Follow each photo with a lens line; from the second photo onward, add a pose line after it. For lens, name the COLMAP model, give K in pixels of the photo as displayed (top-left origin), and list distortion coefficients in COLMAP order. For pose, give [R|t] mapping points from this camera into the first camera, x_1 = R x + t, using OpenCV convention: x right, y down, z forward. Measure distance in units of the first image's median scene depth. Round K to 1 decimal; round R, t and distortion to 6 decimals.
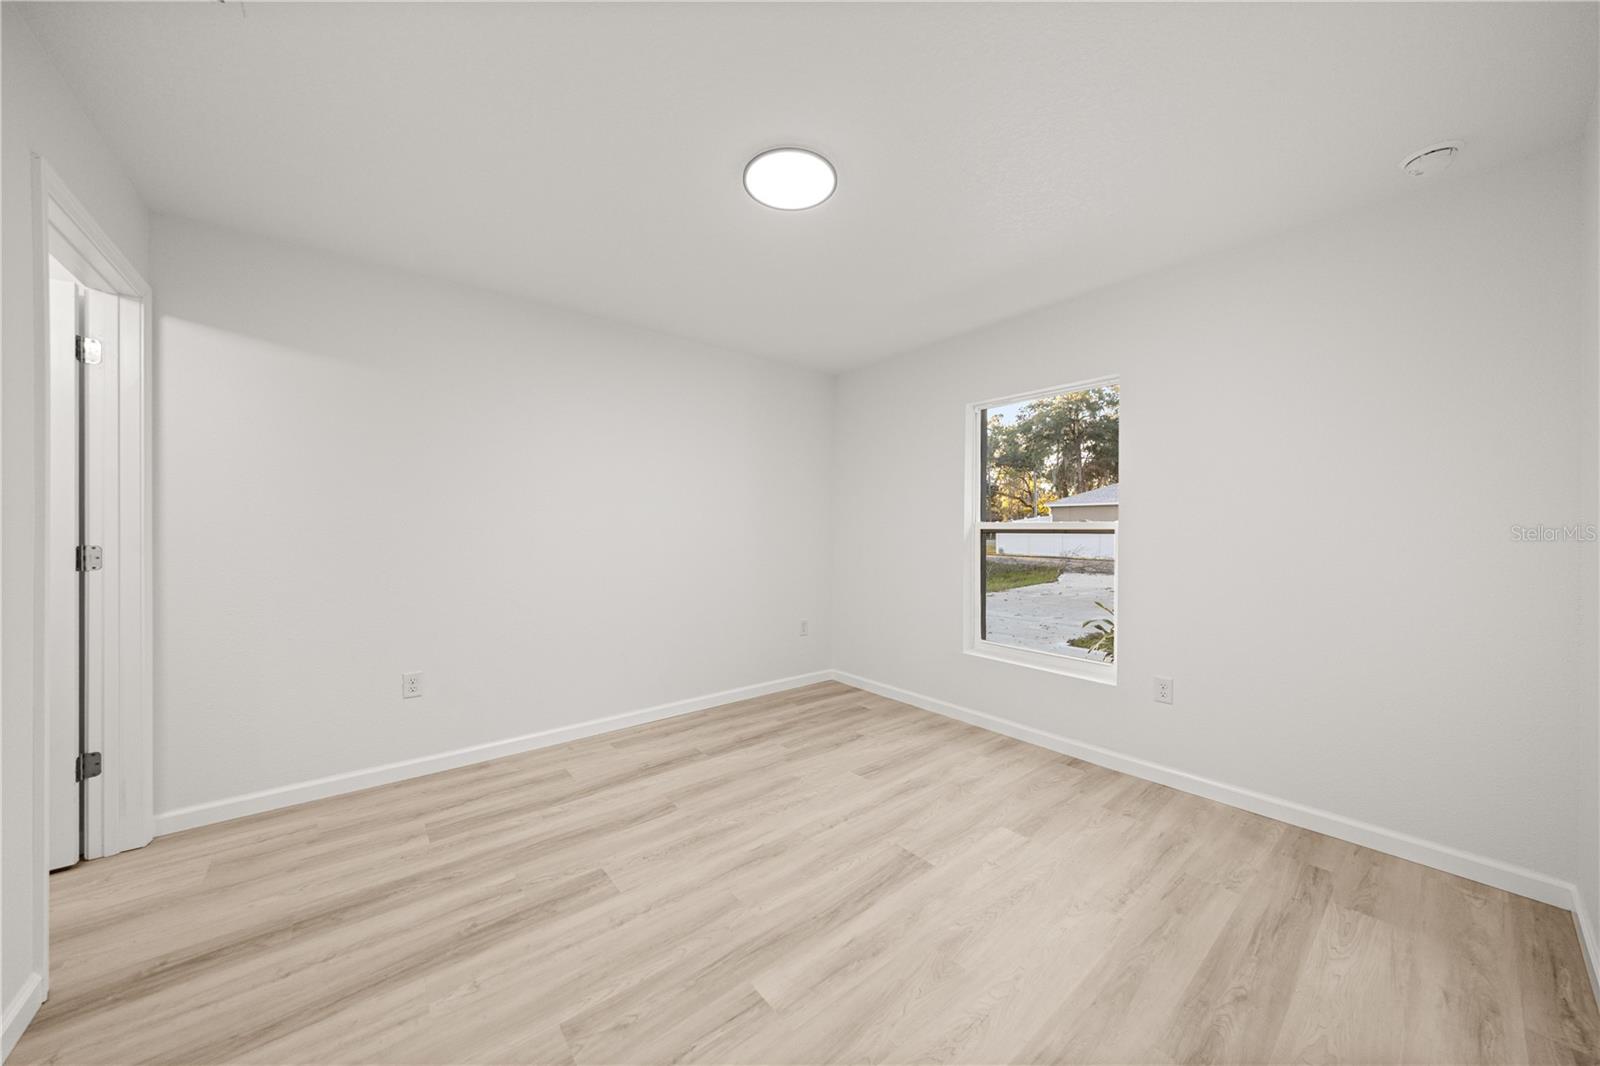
lens RADIAL K [[545.0, 0, 798.7], [0, 545.0, 532.1], [0, 0, 1]] dist [0.013946, 0.000144]
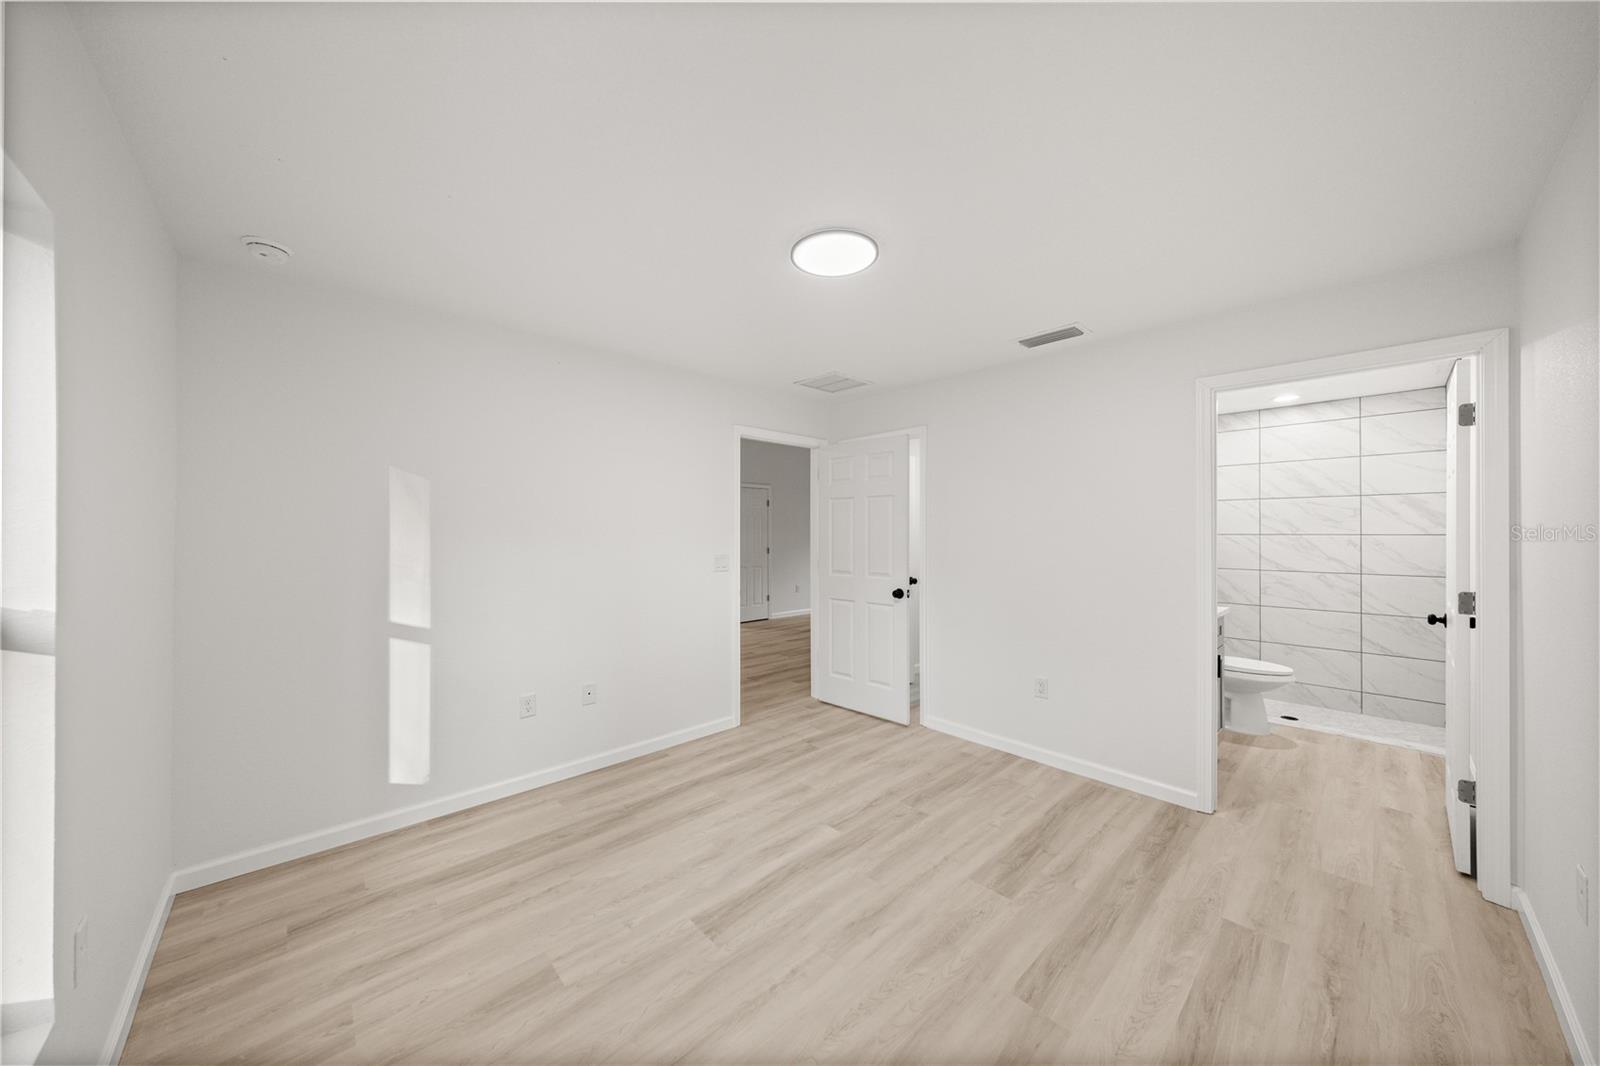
lens RADIAL K [[545.0, 0, 801.4], [0, 545.0, 534.1], [0, 0, 1]] dist [0.013946, 0.000144]
pose [[-0.997844, -0.005928, -0.065370, 0.122480], [-0.005915, 0.999982, -0.000396, -0.093359], [0.065371, -0.000008, -0.997861, 2.117386]]
